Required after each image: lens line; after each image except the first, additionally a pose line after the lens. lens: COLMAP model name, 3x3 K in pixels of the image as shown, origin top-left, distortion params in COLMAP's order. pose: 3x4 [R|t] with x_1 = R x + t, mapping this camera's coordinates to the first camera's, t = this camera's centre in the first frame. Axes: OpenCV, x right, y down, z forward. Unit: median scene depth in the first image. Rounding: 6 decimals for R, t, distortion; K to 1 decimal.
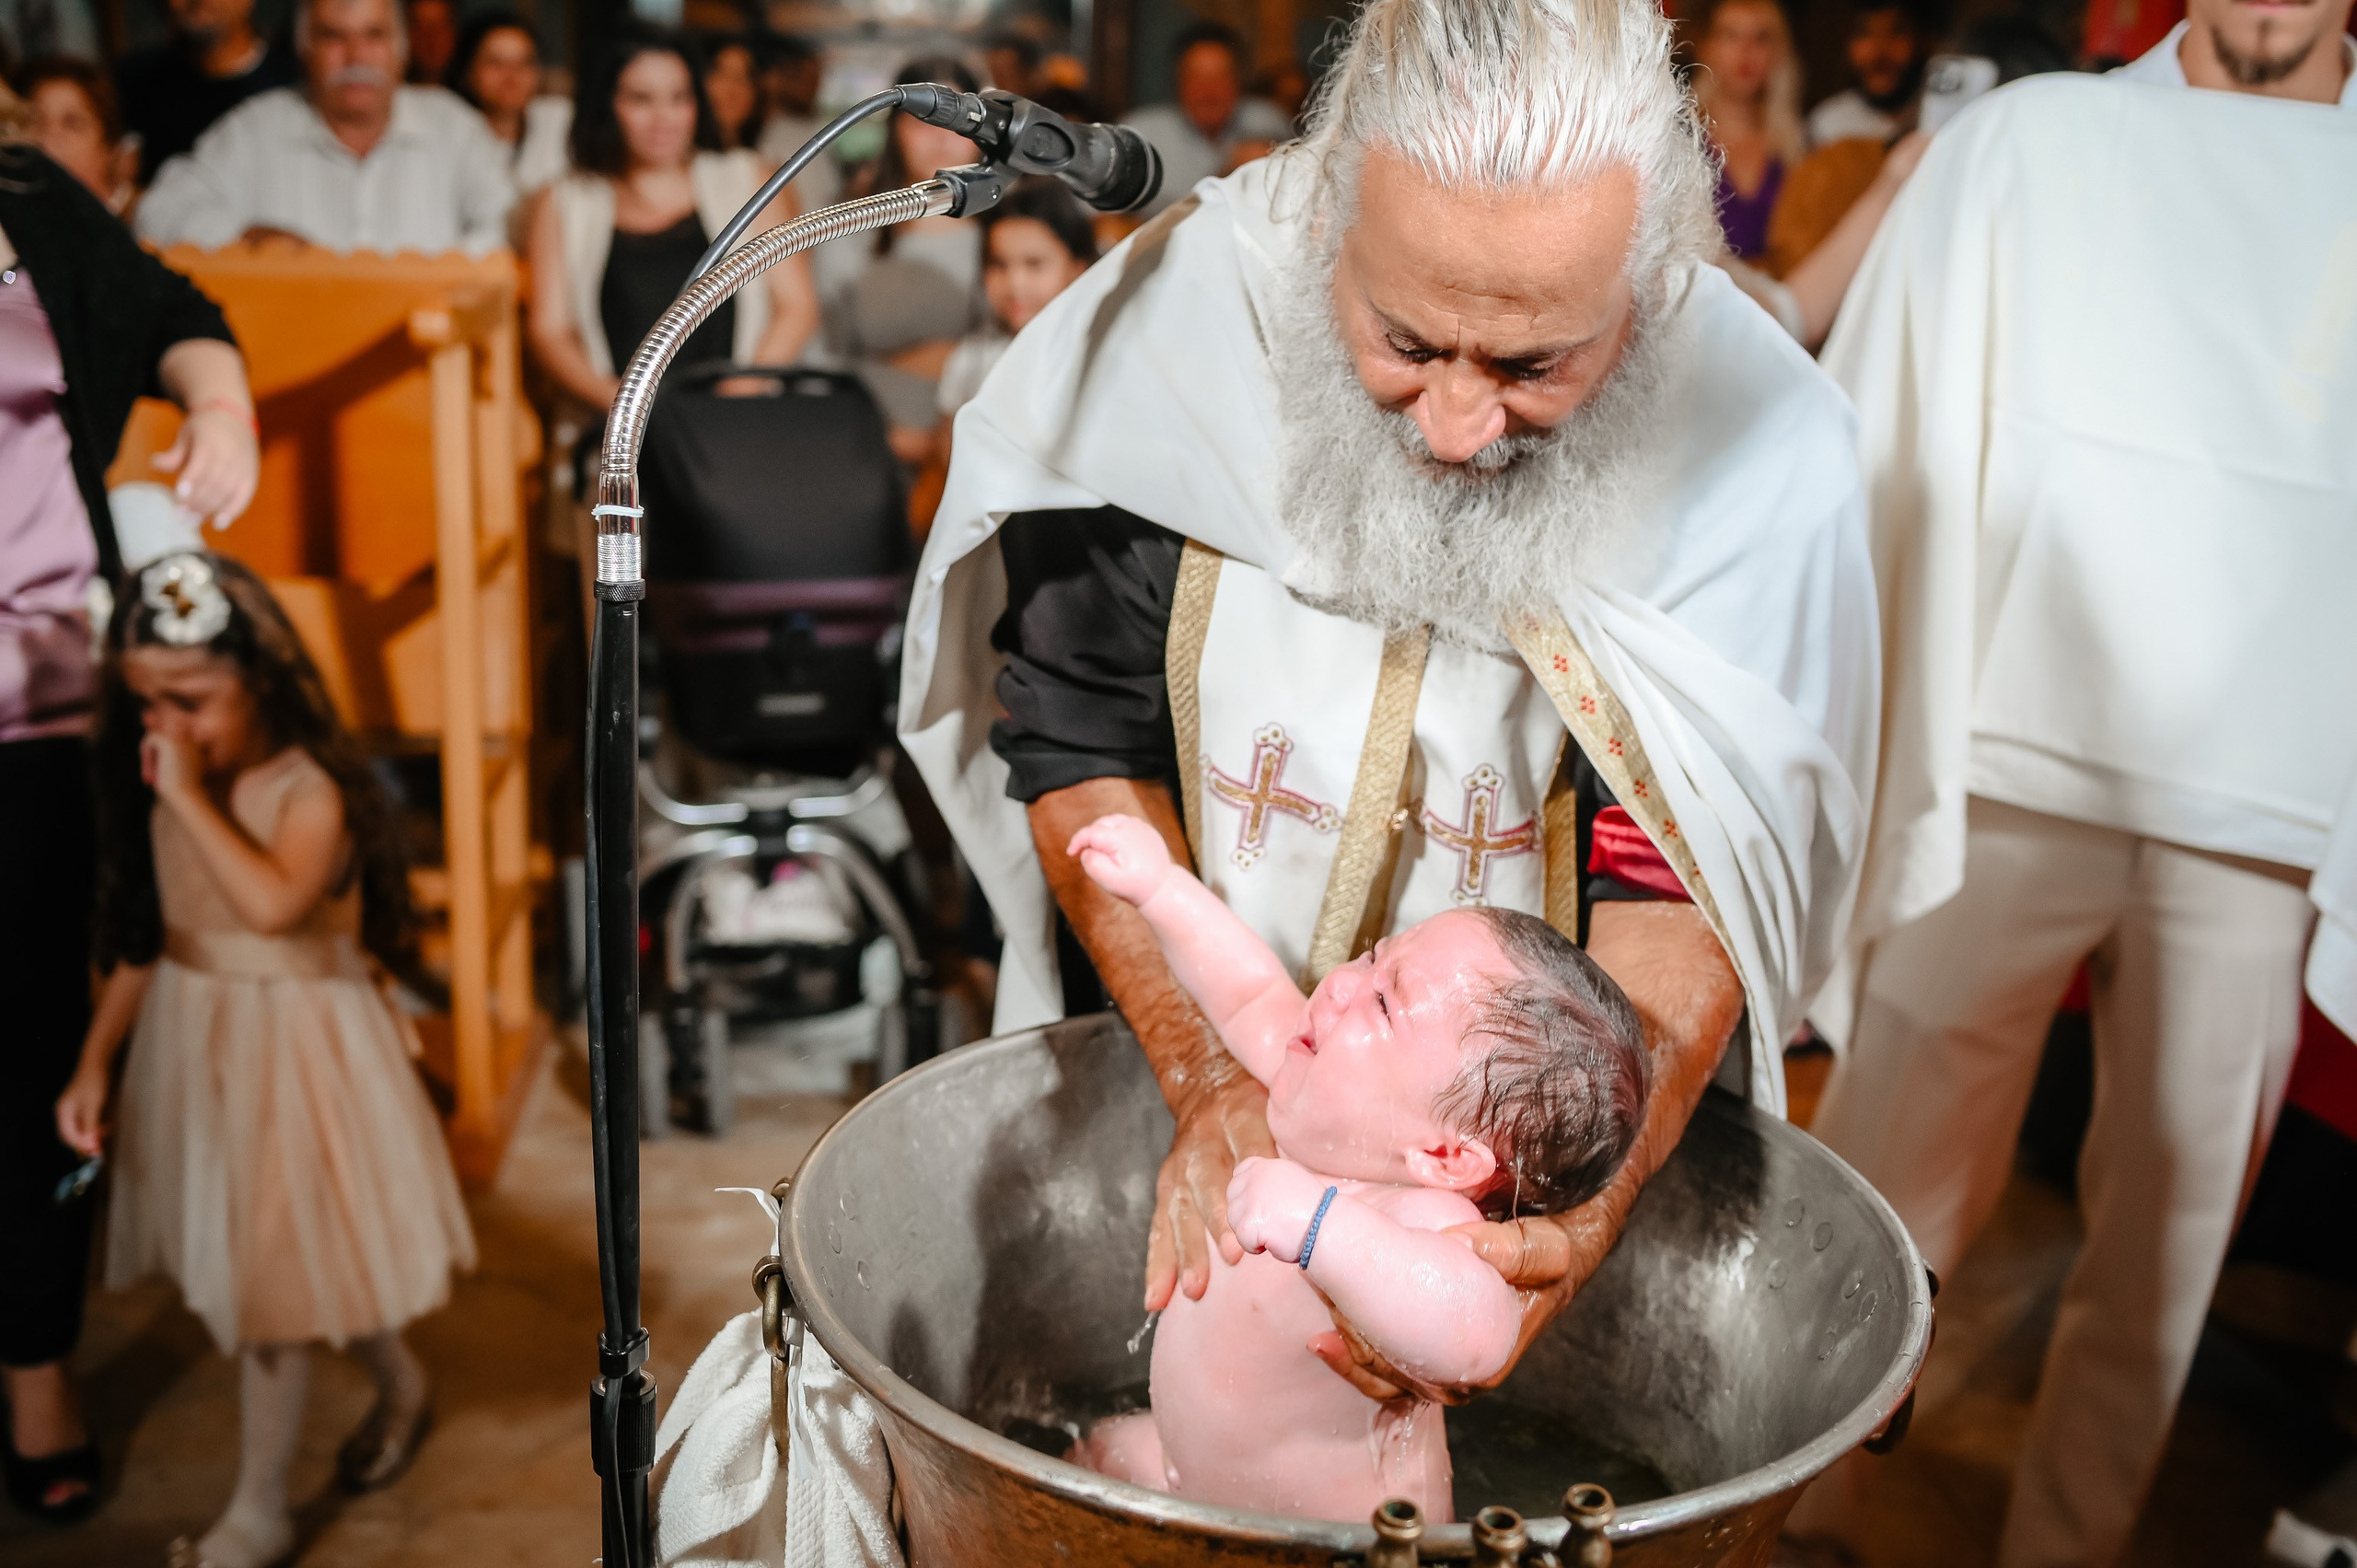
lens RADIAL K [[2451.4, 0, 1224.8], [0, 2451.4, 779.0], [0, 0, 1]] dist [-0.012825, 0.000000]
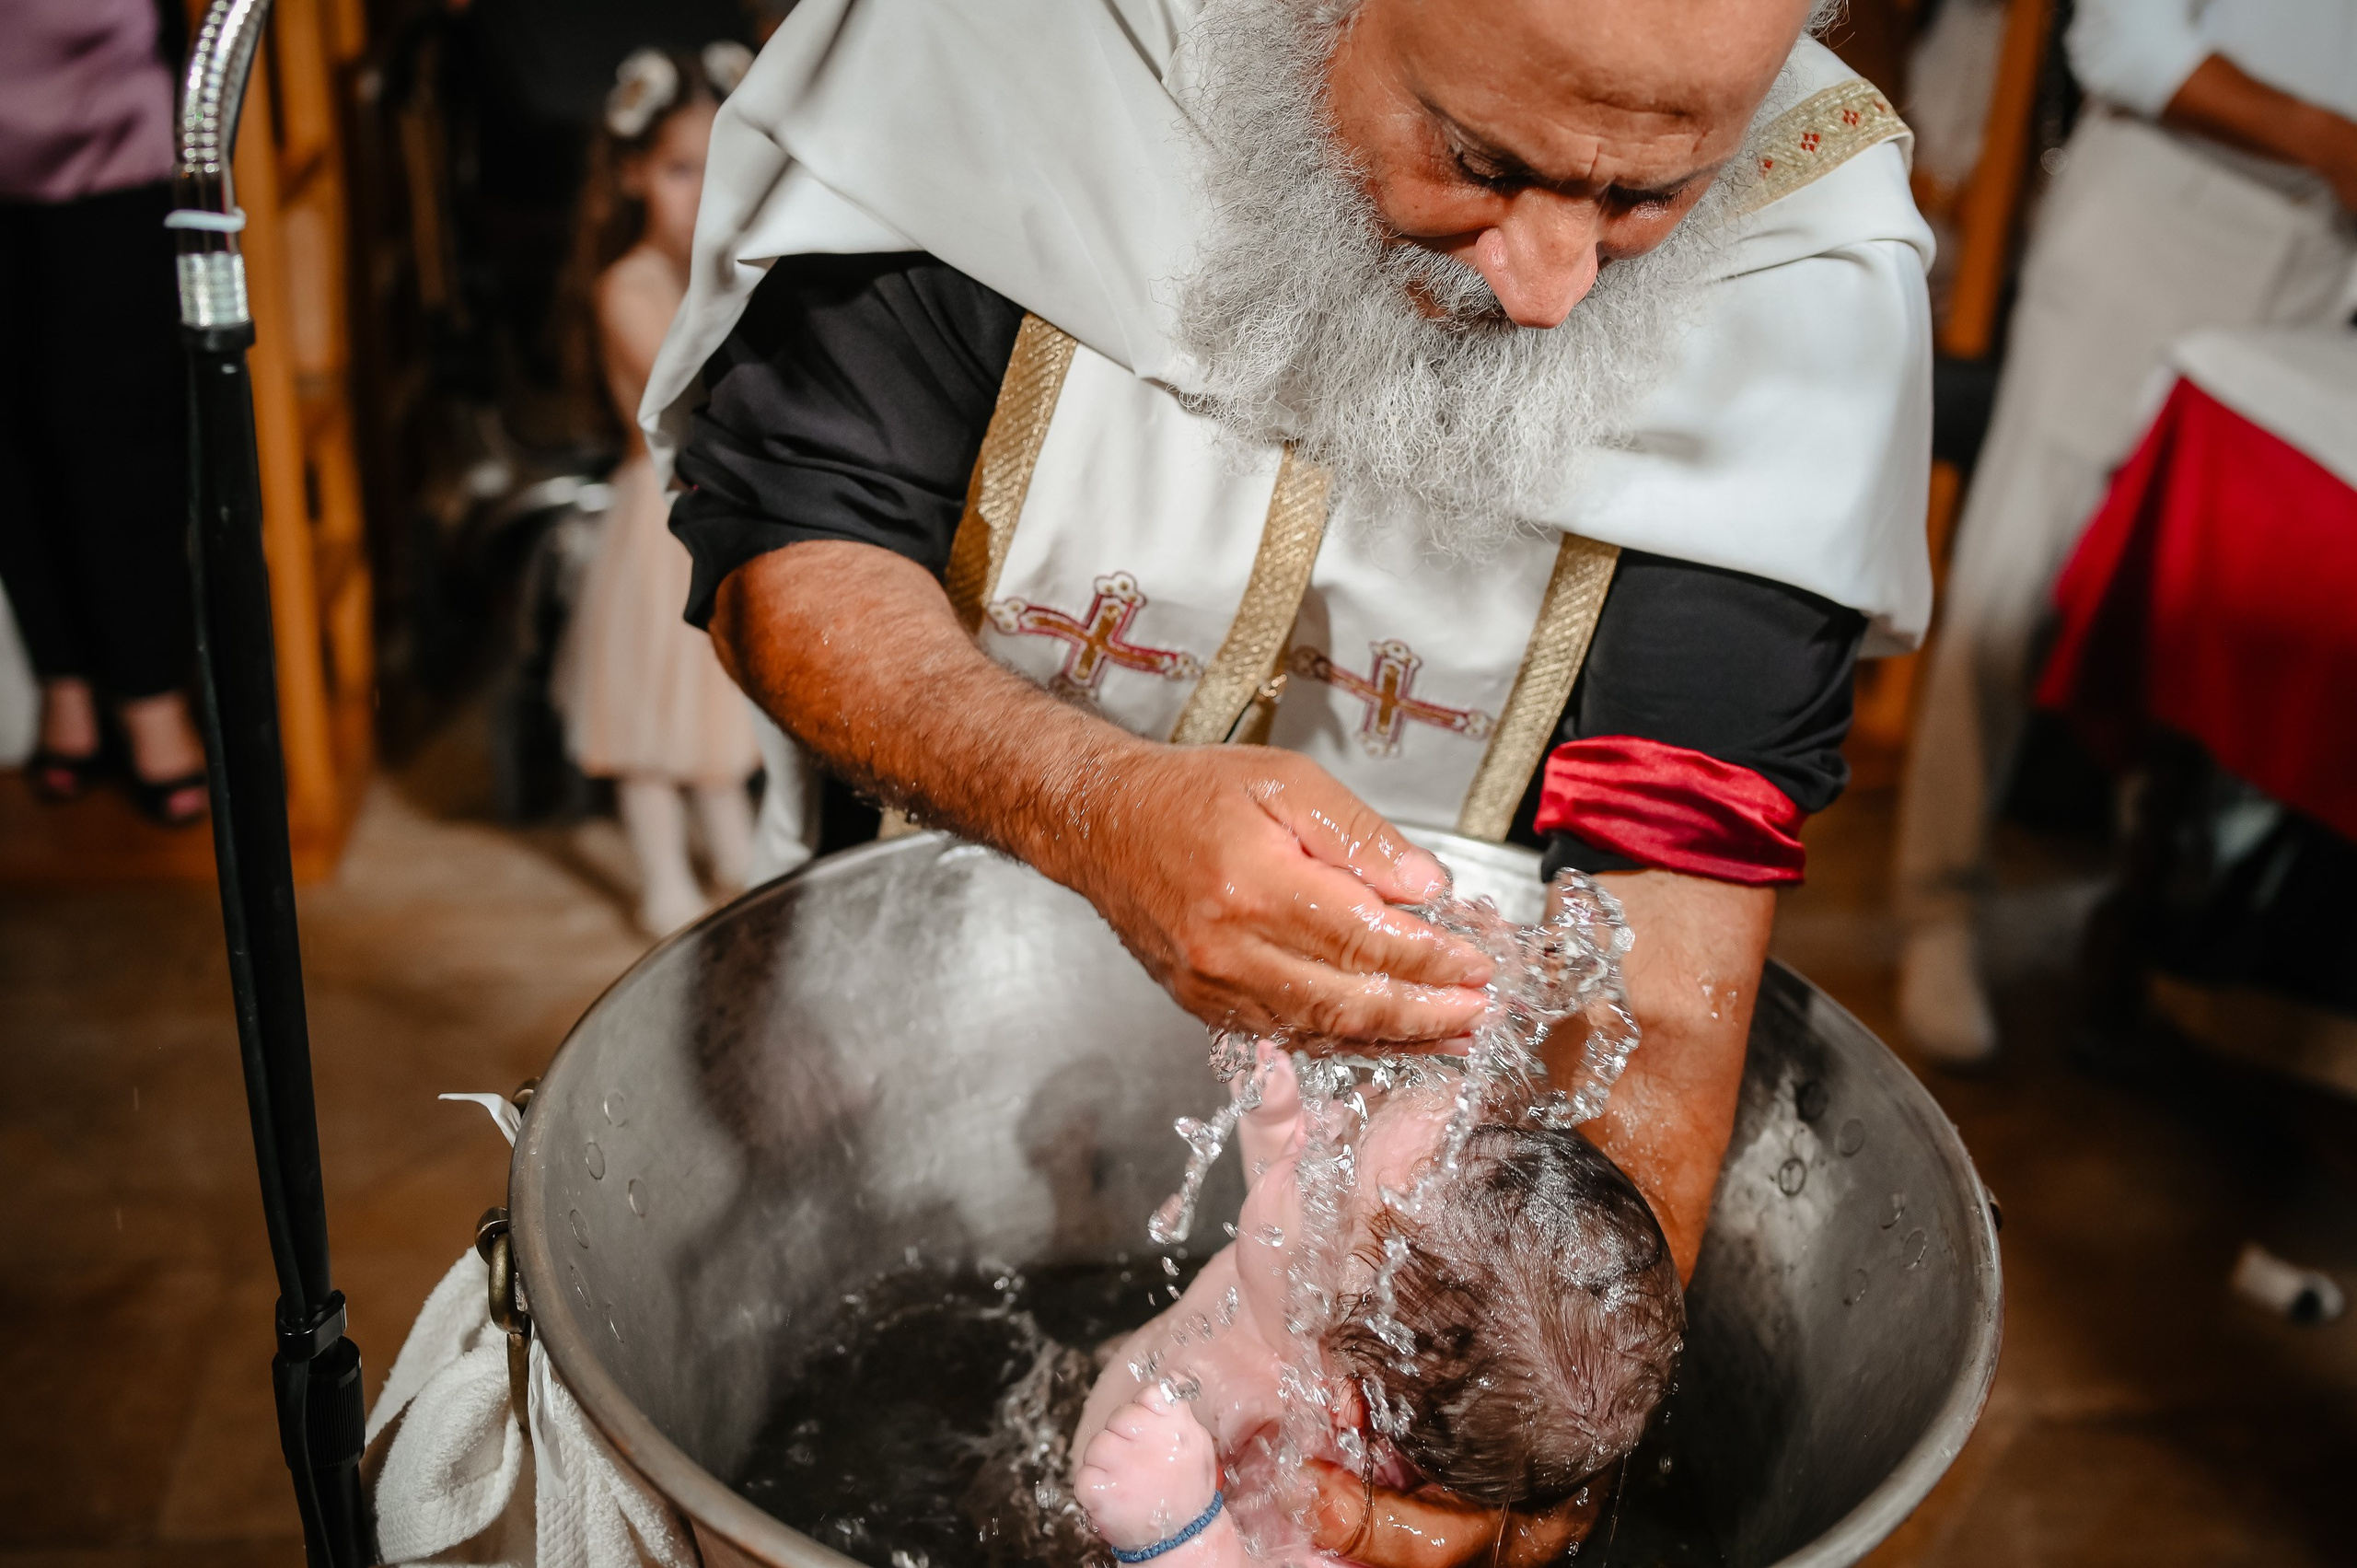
lens RADIAL K [[2451.4, 0, 1198.1], [0, 2451.4, 789.1], [0, 0, 1]] dist [-0.012825, 0.000000]
pose [[0.999683, 0.005172, 0.024636, 0.012374], [-0.009204, 0.986003, 0.166472, -0.061152], [-0.023430, -0.166646, 0.985738, 0.260602]]
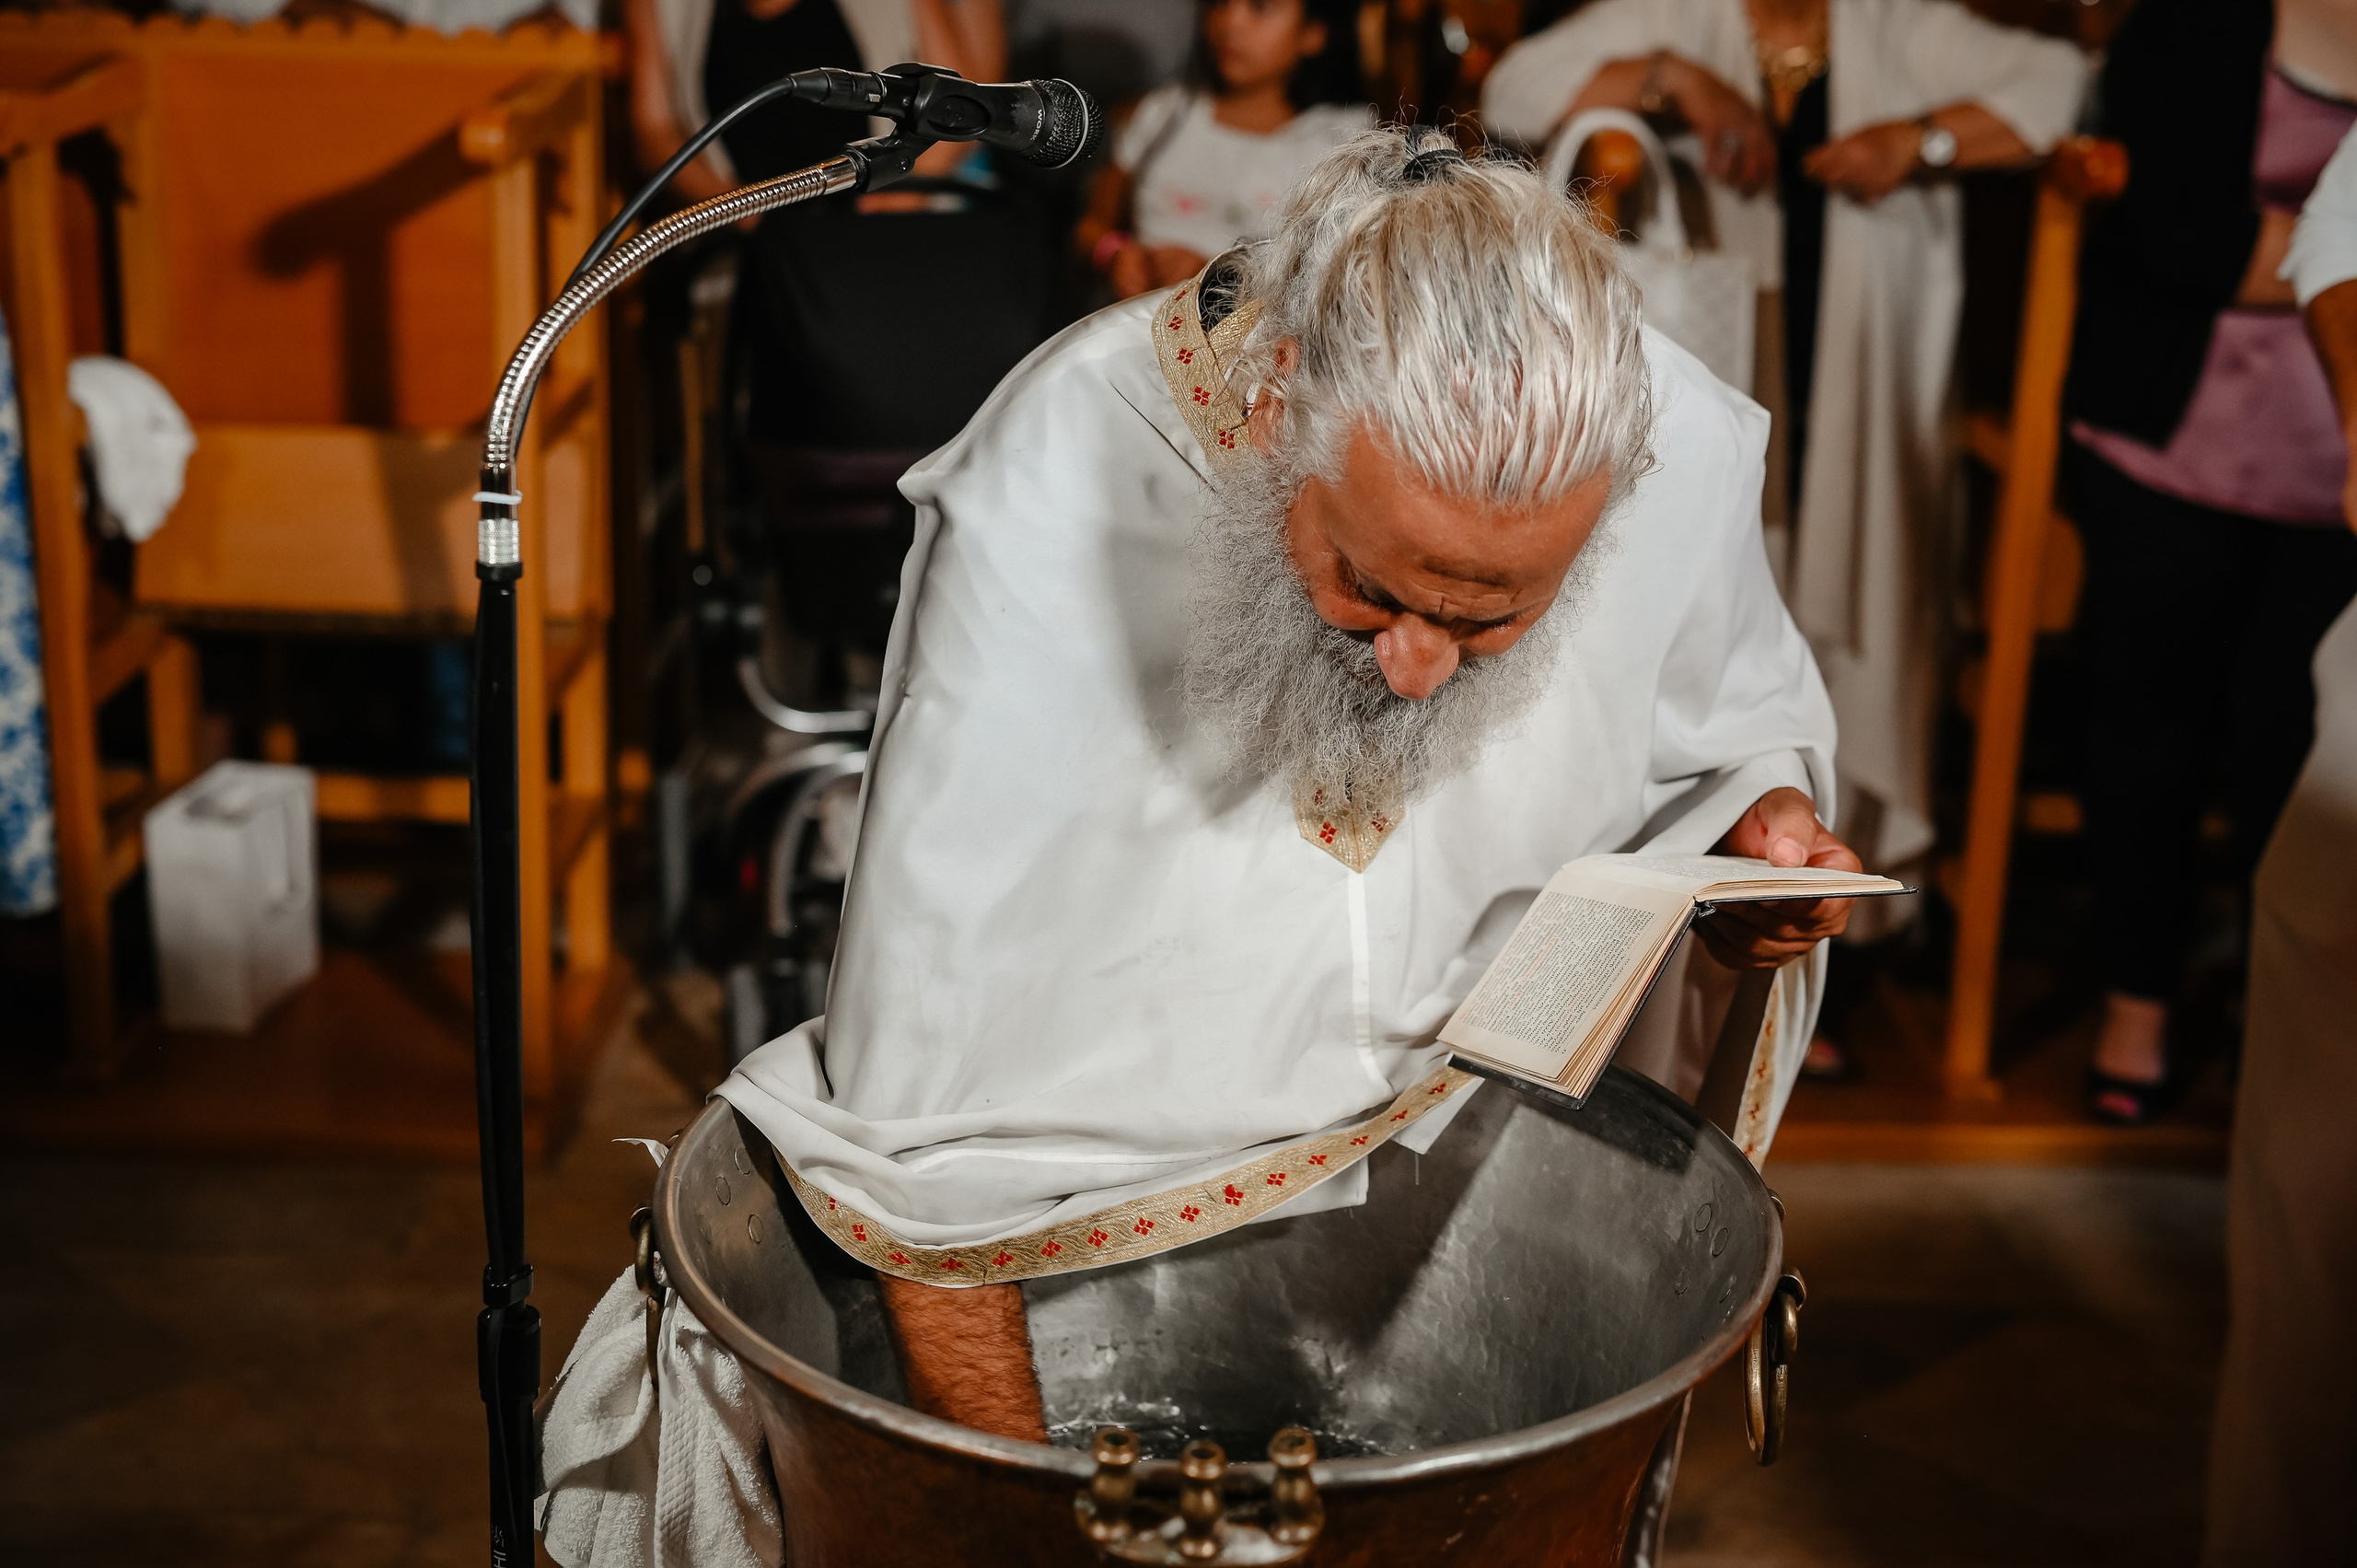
lens RADIAL K [[3423.5, 0, 1260.6], [0, 3423.5, 844.1], [0, 0, 1]] dist [0.000268, 0.000000]
pose [[0.992323, 0.039400, -0.117232, 0.235754], [-0.032982, 0.997875, 0.056196, -0.047373], [0.119197, -0.051898, 0.991513, -0.402509]]
